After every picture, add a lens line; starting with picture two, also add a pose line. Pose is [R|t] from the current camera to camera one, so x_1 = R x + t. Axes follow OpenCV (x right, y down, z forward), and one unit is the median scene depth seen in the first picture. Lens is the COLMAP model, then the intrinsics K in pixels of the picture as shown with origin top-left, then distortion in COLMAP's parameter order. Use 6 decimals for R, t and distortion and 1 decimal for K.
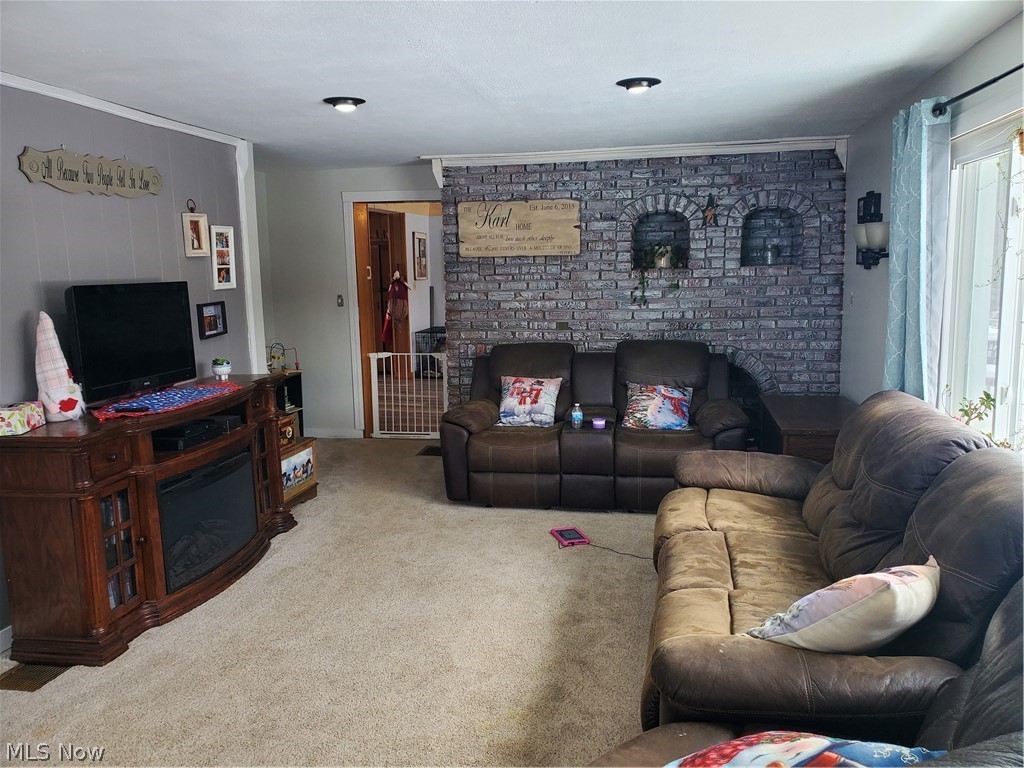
lens RADIAL K [[775.7, 0, 529.9], [0, 775.7, 390.0], [0, 0, 1]] dist [-0.001365, 0.008027]
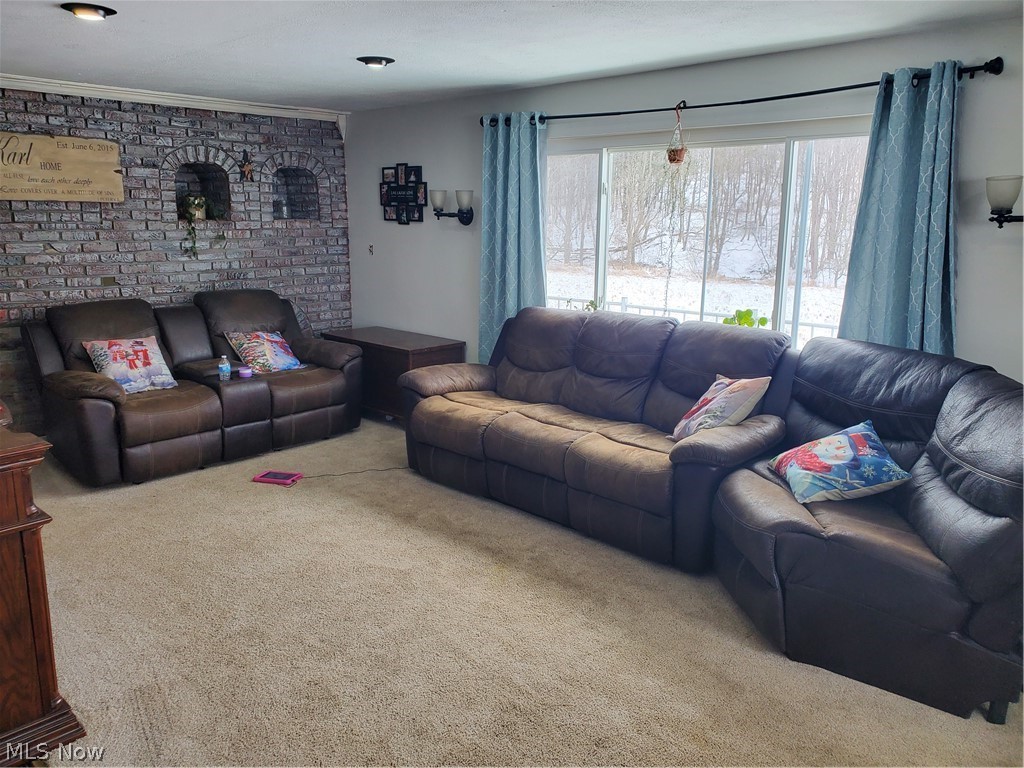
lens RADIAL K [[775.7, 0, 539.4], [0, 775.7, 356.8], [0, 0, 1]] dist [-0.001365, 0.008027]
pose [[0.531318, -0.126240, 0.837714, -0.470507], [0.114118, 0.990488, 0.076883, -0.008822], [-0.839451, 0.054748, 0.540670, 0.105476]]
